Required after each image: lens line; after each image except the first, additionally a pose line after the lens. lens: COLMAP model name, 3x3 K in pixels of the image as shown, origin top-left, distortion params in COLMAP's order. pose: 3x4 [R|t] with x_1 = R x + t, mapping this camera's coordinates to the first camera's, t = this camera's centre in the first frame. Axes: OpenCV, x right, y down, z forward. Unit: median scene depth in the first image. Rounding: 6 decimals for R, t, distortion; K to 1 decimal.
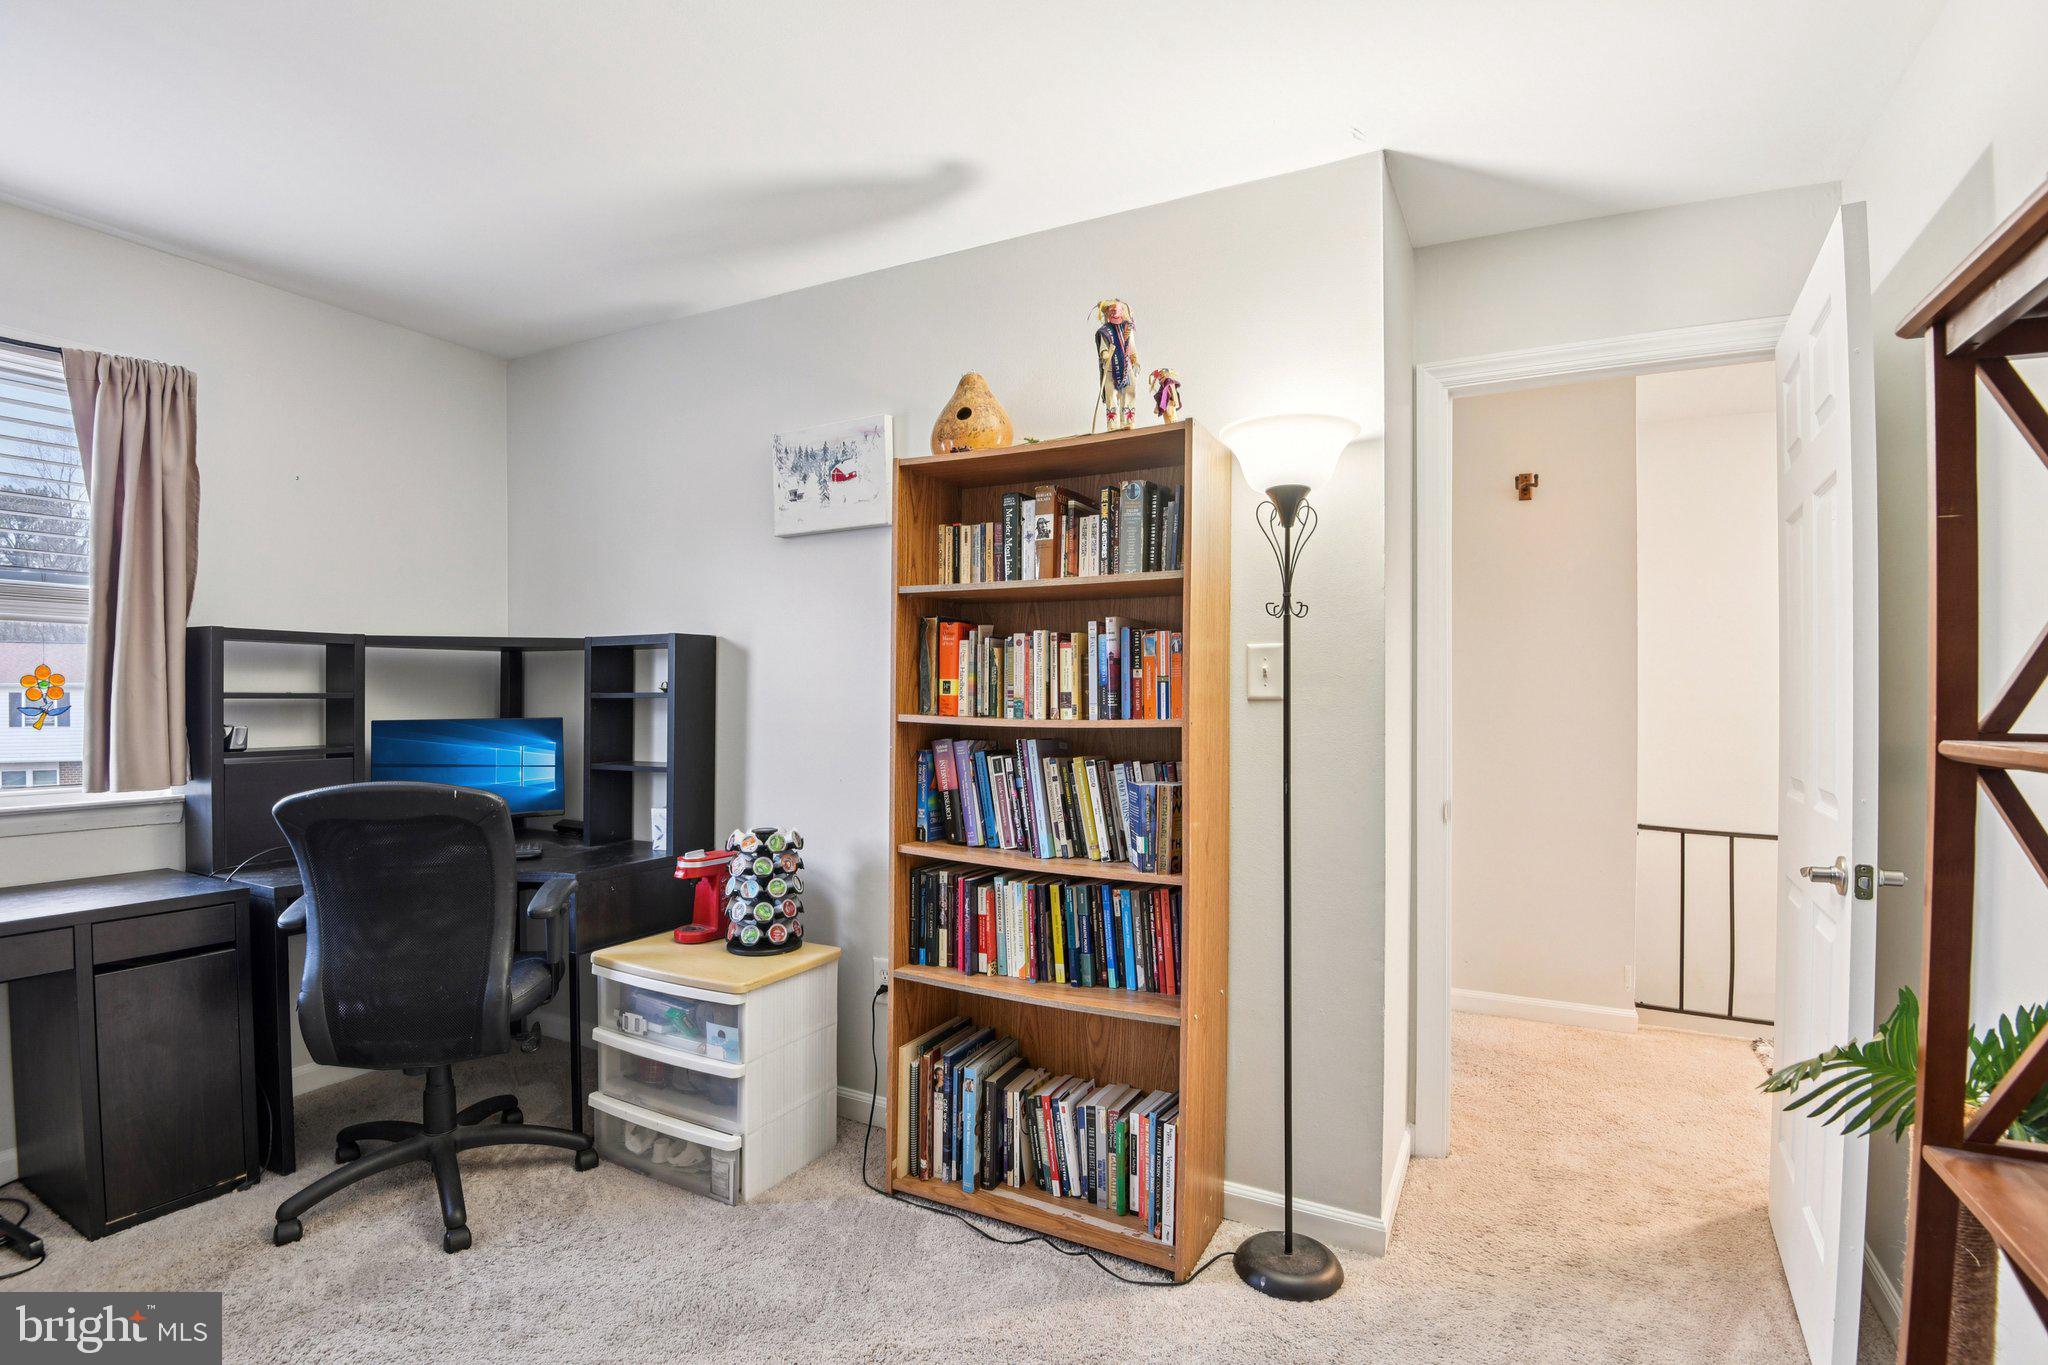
lens RADIAL K [[955.0, 0, 1016.7], [0, 955.0, 689.2], [0, 0, 1]] dist [-0.036875, -0.000361]
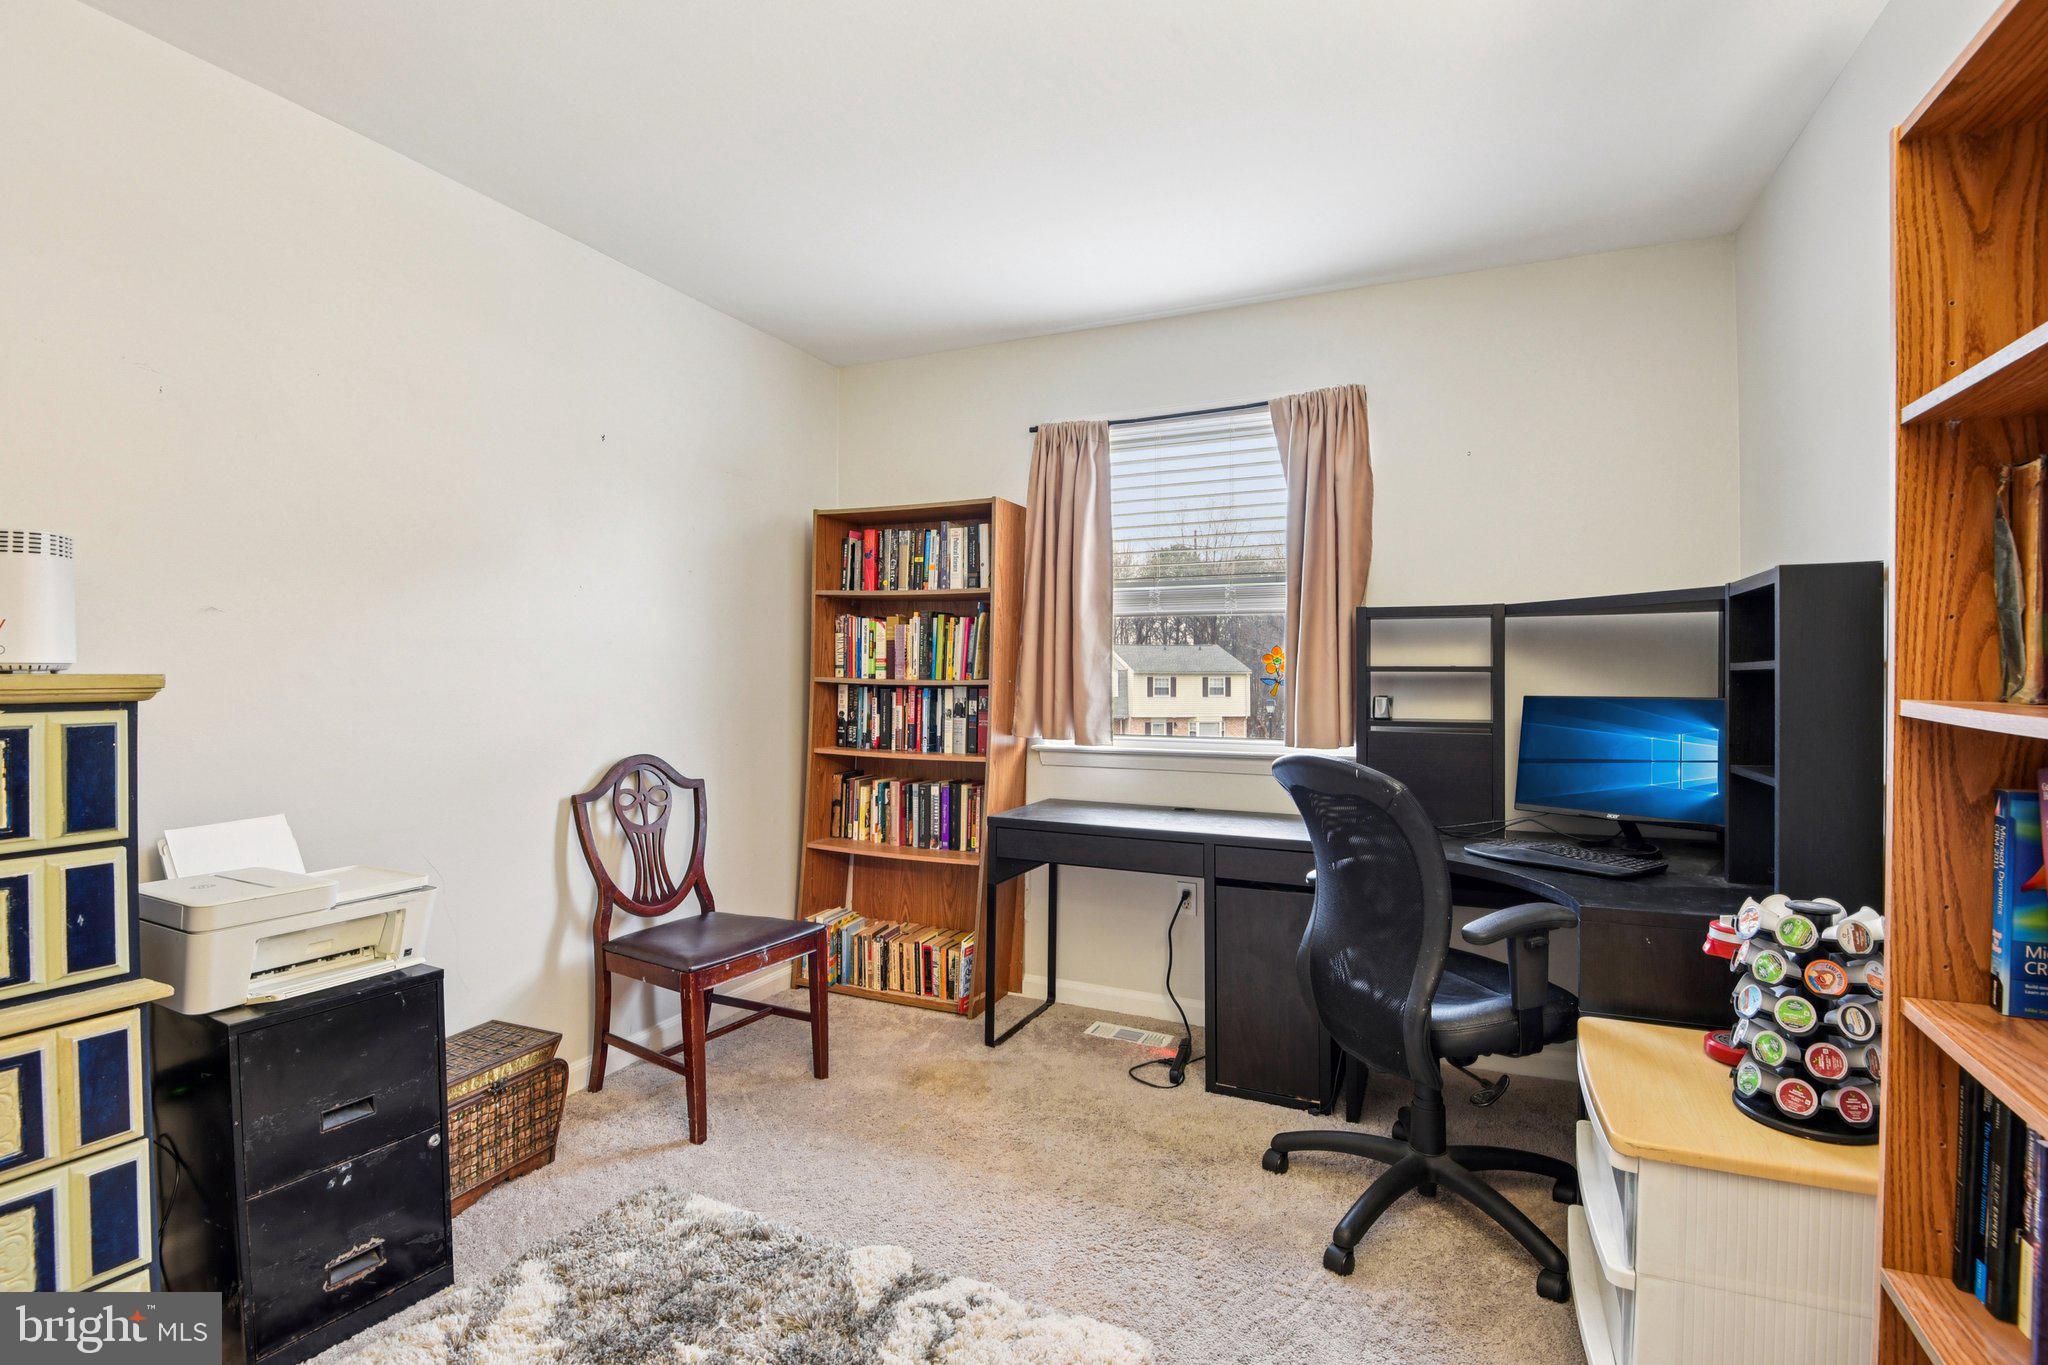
lens RADIAL K [[957.2, 0, 1019.8], [0, 957.2, 665.3], [0, 0, 1]] dist [-0.061057, -0.000812]
pose [[0.024585, -0.011527, -0.999631, 0.265501], [0.012171, 0.999863, -0.011231, 0.010455], [0.999624, -0.011890, 0.024722, 0.573441]]
